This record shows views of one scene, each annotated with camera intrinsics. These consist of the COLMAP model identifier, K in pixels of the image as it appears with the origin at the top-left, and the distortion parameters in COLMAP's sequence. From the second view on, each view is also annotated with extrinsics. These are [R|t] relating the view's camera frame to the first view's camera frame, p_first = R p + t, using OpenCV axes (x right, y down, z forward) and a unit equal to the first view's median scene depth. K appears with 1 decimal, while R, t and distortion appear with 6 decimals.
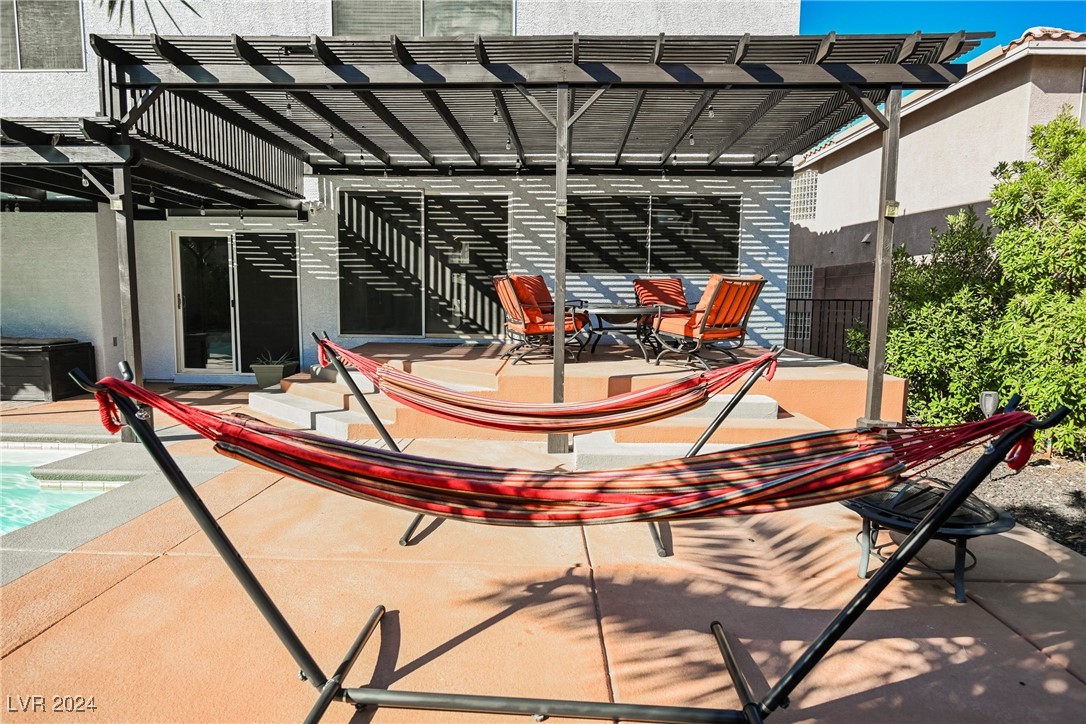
lens RADIAL K [[600.3, 0, 543.0], [0, 600.3, 362.0], [0, 0, 1]] dist [-0.004131, 0.000508]
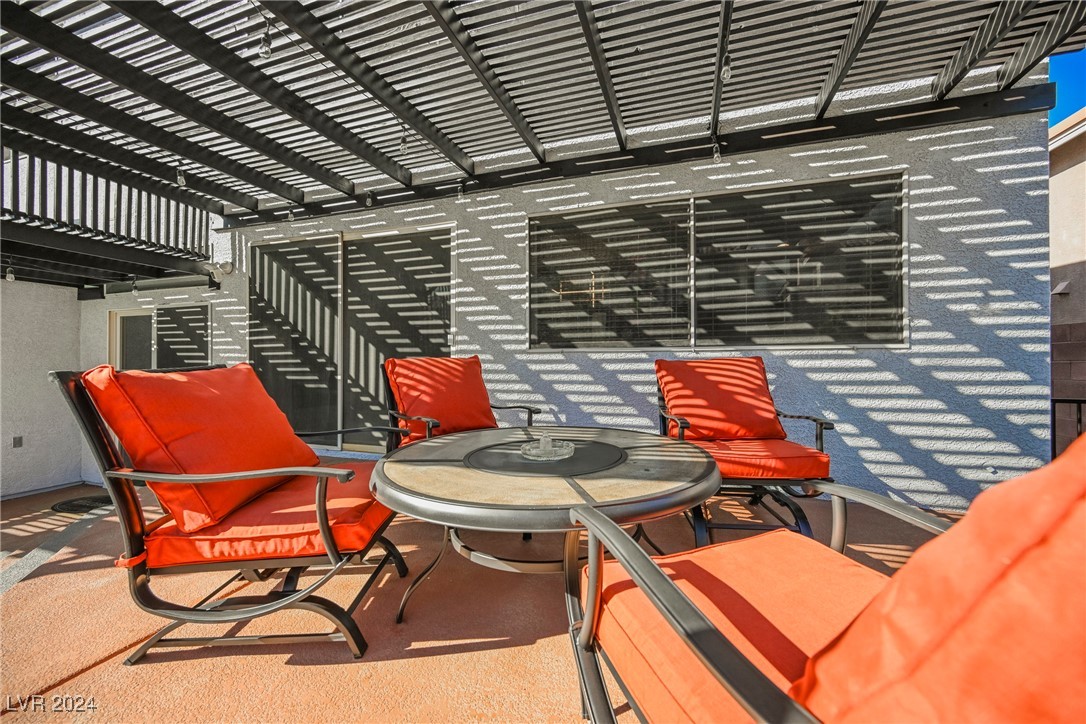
lens RADIAL K [[425.3, 0, 542.1], [0, 425.3, 360.8], [0, 0, 1]] dist [0.000067, 0.000124]
pose [[0.955837, -0.013161, -0.293604, 0.160578], [-0.019427, 0.993983, -0.107800, -0.095026], [0.293256, 0.108743, 0.949829, 0.625271]]
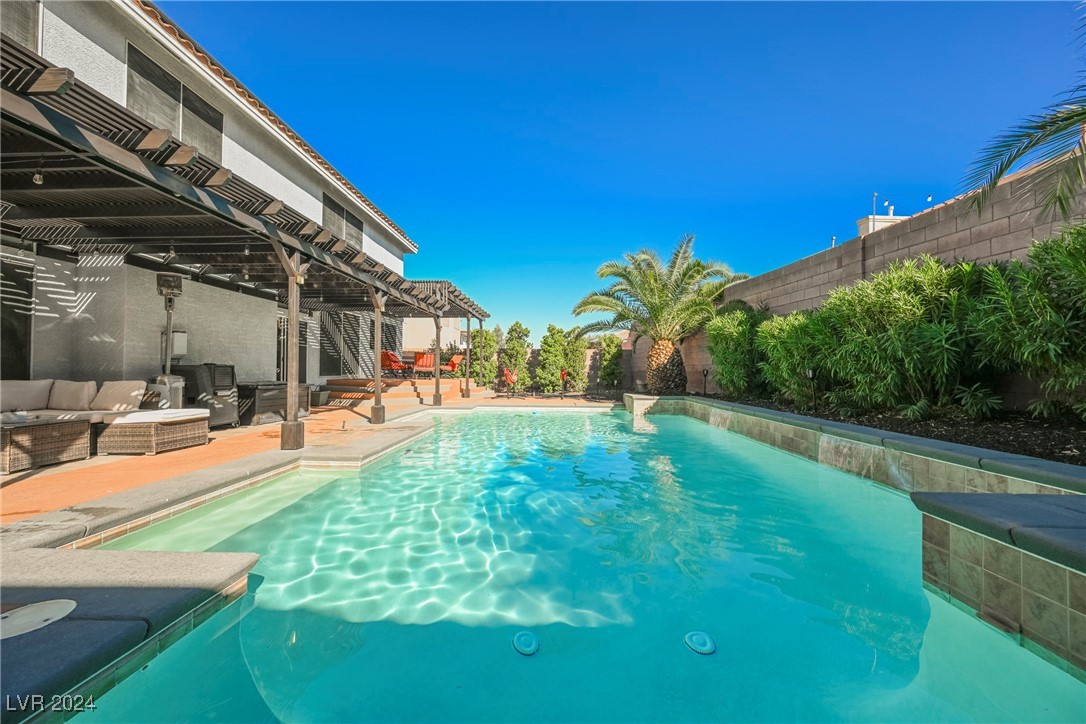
lens RADIAL K [[421.2, 0, 543.0], [0, 421.2, 362.0], [0, 0, 1]] dist [-0.001074, -0.000305]
pose [[-0.003621, 0.009018, 0.999953, -1.756465], [0.099683, 0.994982, -0.008612, -0.008382], [-0.995013, 0.099647, -0.004502, 0.293331]]
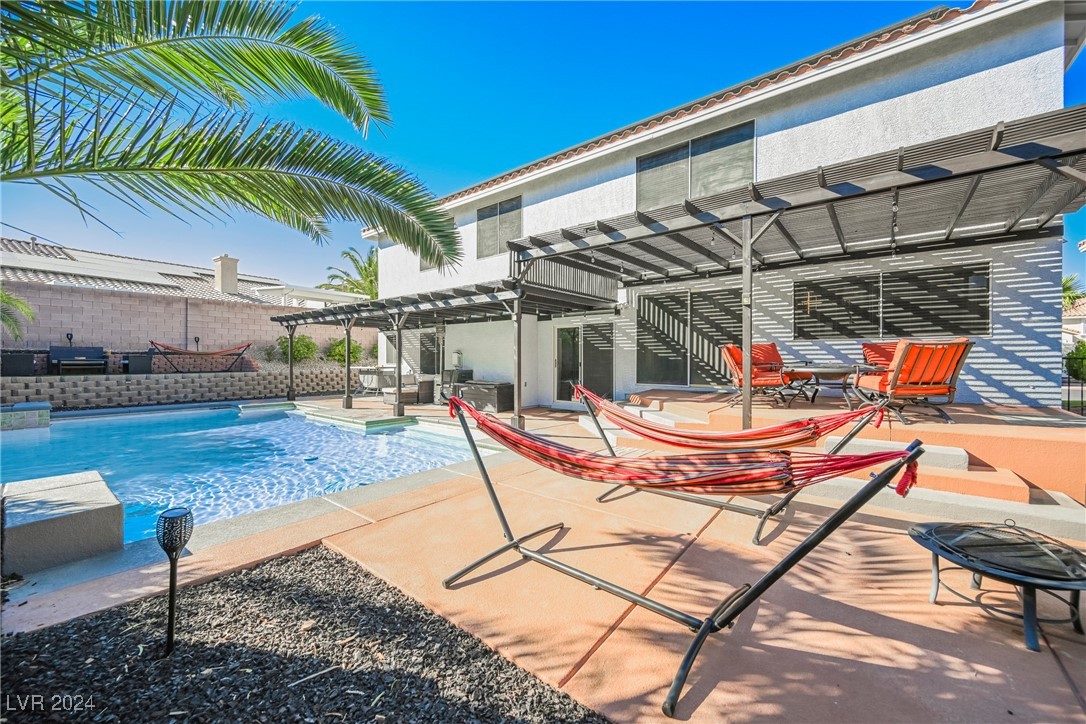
lens RADIAL K [[421.2, 0, 543.0], [0, 421.2, 362.0], [0, 0, 1]] dist [-0.001074, -0.000305]
pose [[0.797271, -0.006484, -0.603586, 0.146613], [-0.052771, 0.995365, -0.080396, 0.000792], [0.601310, 0.095949, 0.793234, -0.047881]]
